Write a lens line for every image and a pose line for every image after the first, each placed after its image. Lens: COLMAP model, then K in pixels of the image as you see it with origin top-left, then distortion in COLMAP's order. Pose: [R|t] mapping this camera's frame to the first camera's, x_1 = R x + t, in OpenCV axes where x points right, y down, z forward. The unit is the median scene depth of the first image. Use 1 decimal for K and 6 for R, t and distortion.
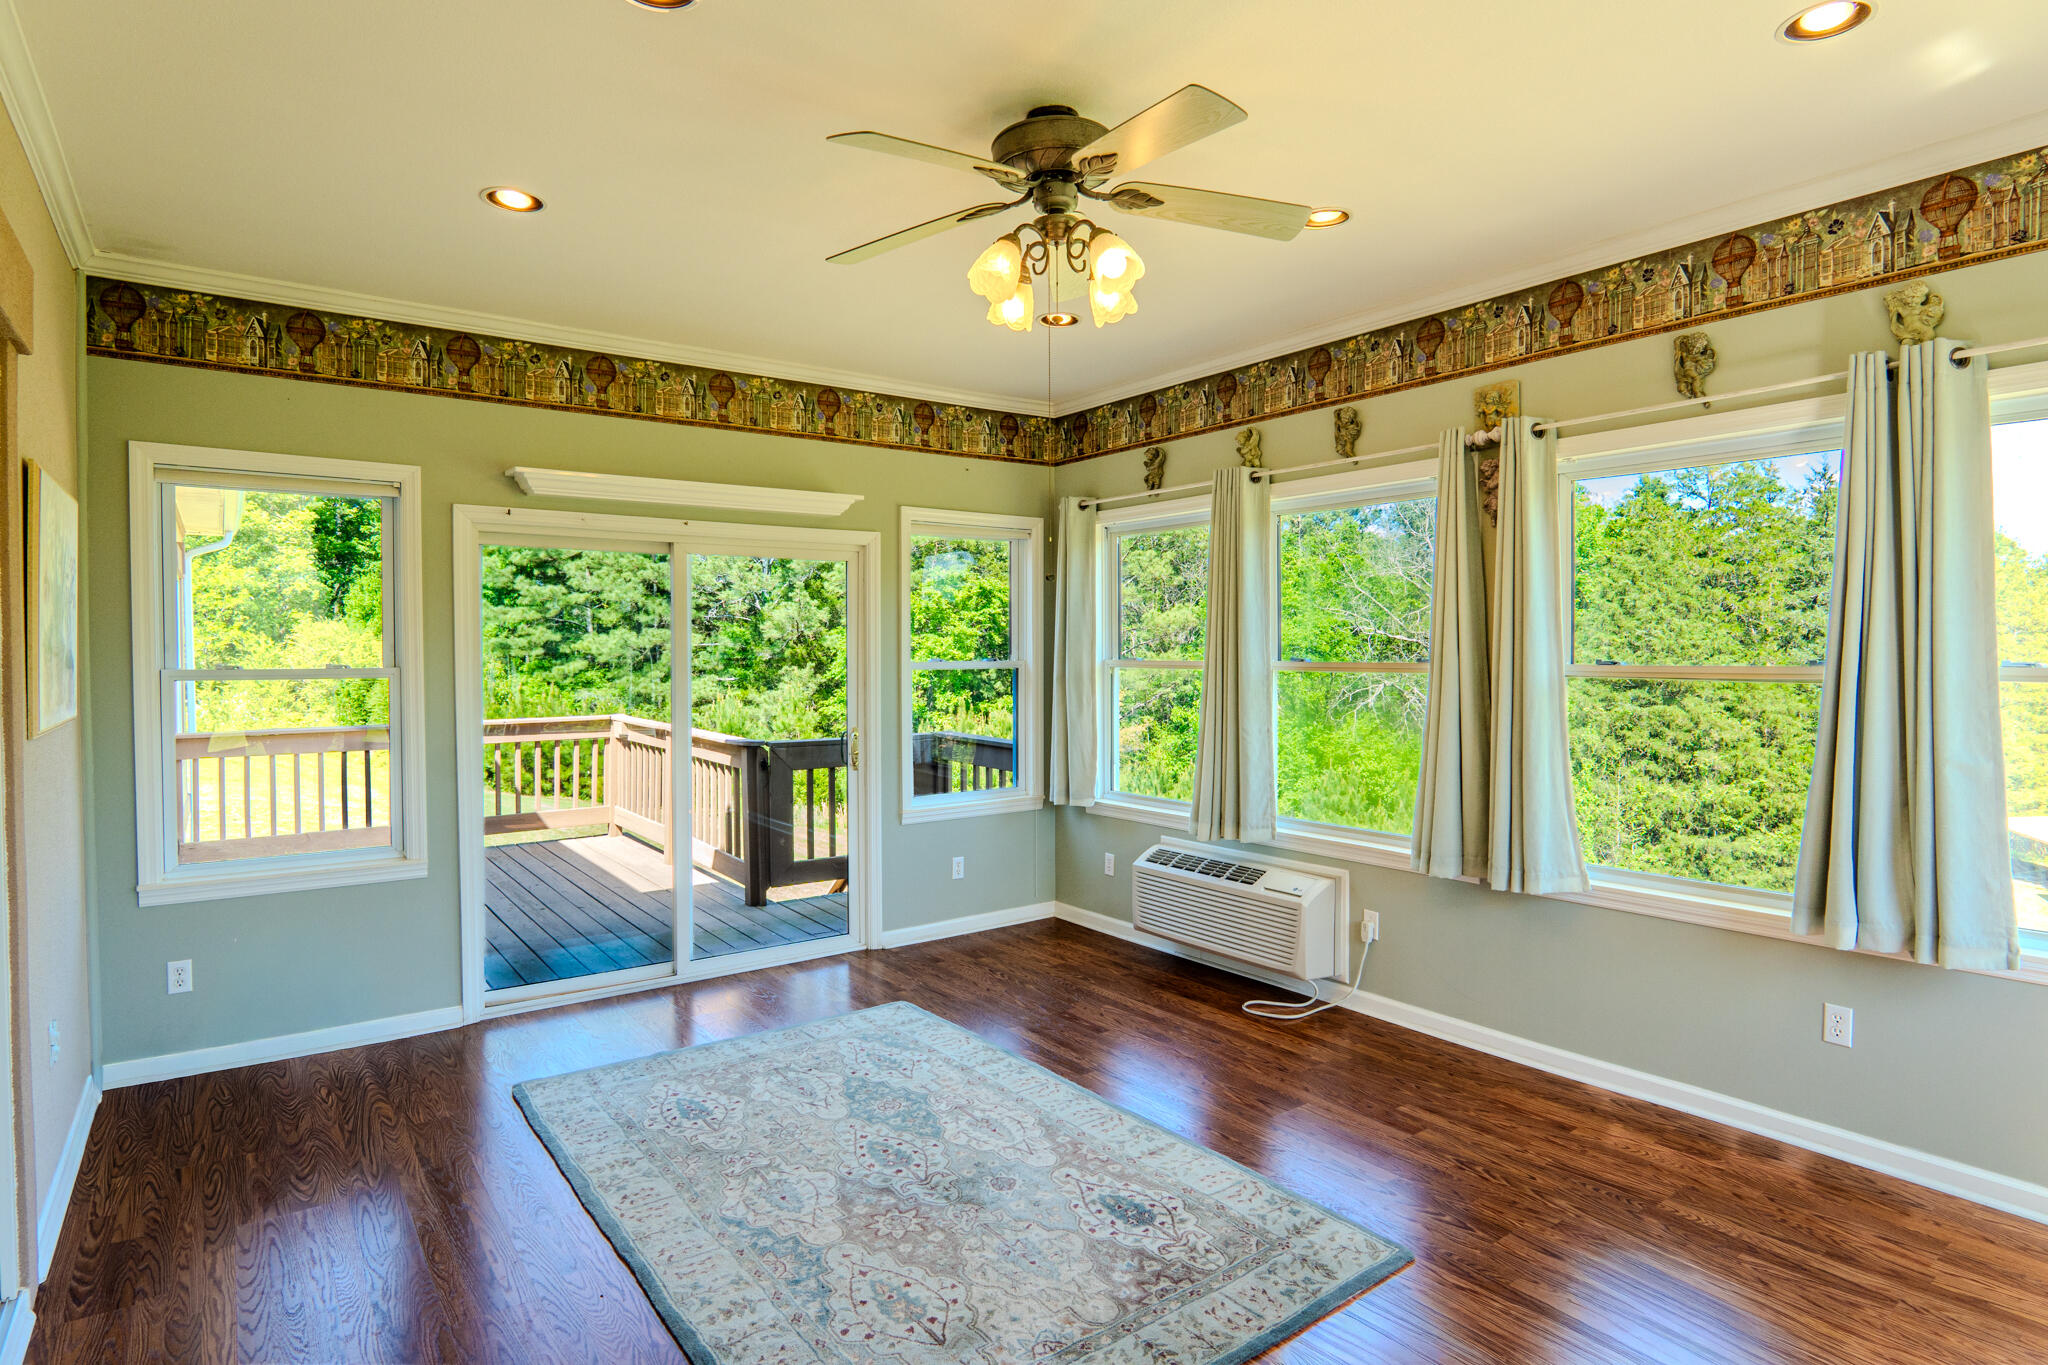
lens RADIAL K [[1093.6, 0, 1024.0], [0, 1093.6, 682.5], [0, 0, 1]] dist [-0.023688, -0.000618]
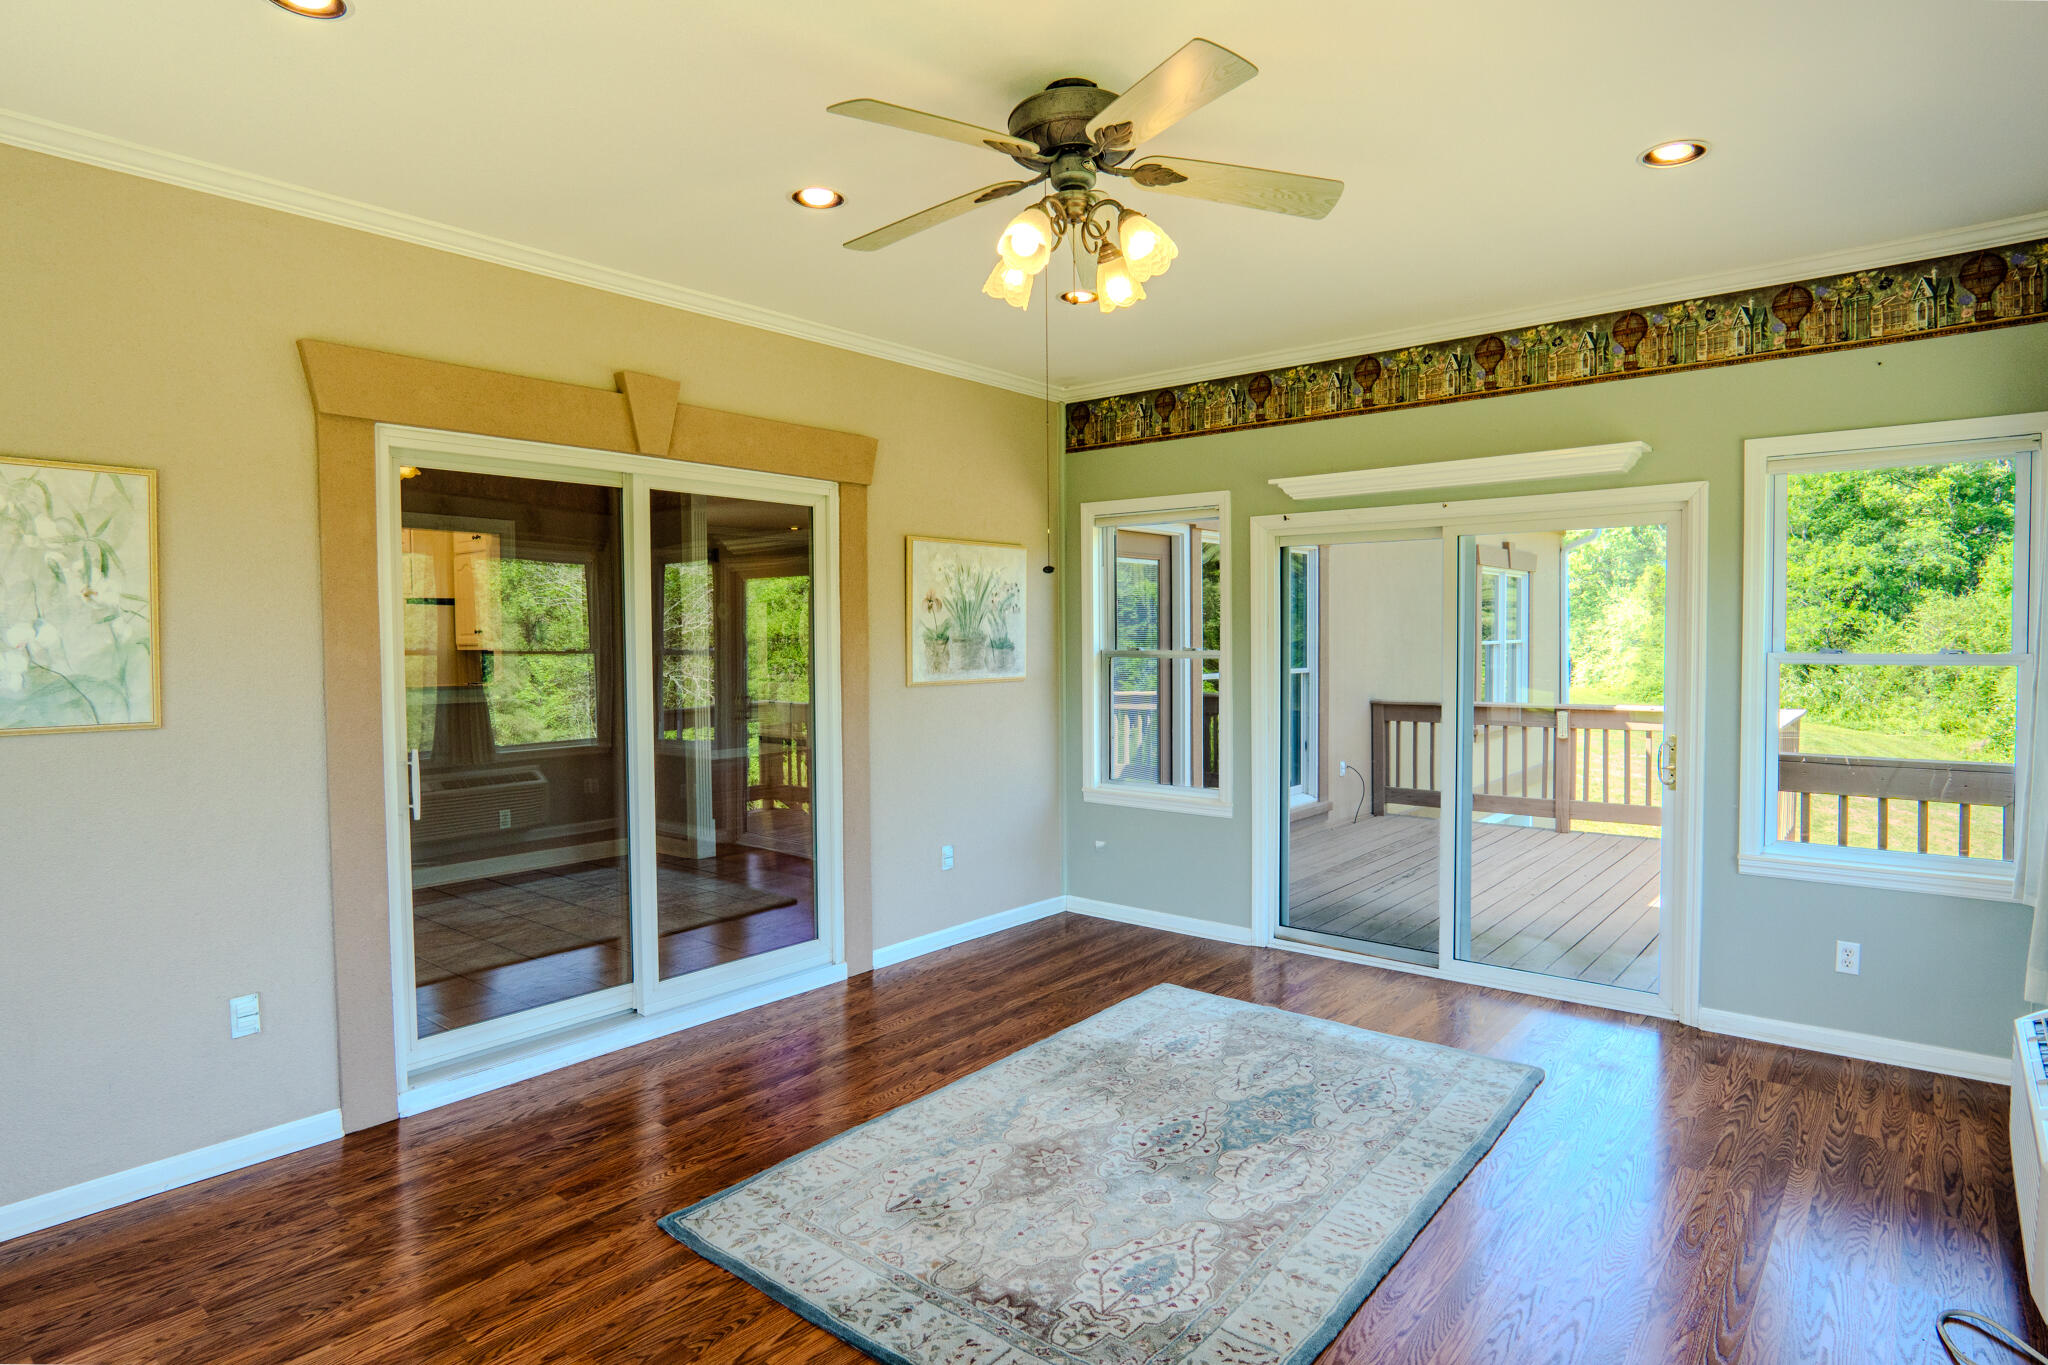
lens RADIAL K [[1105.9, 0, 1034.6], [0, 1105.9, 674.2], [0, 0, 1]] dist [-0.030617, 0.000357]
pose [[0.249126, 0.034250, -0.967865, 0.505292], [-0.023492, 0.999294, 0.029316, -0.014904], [0.968186, 0.015434, 0.249755, 0.374057]]
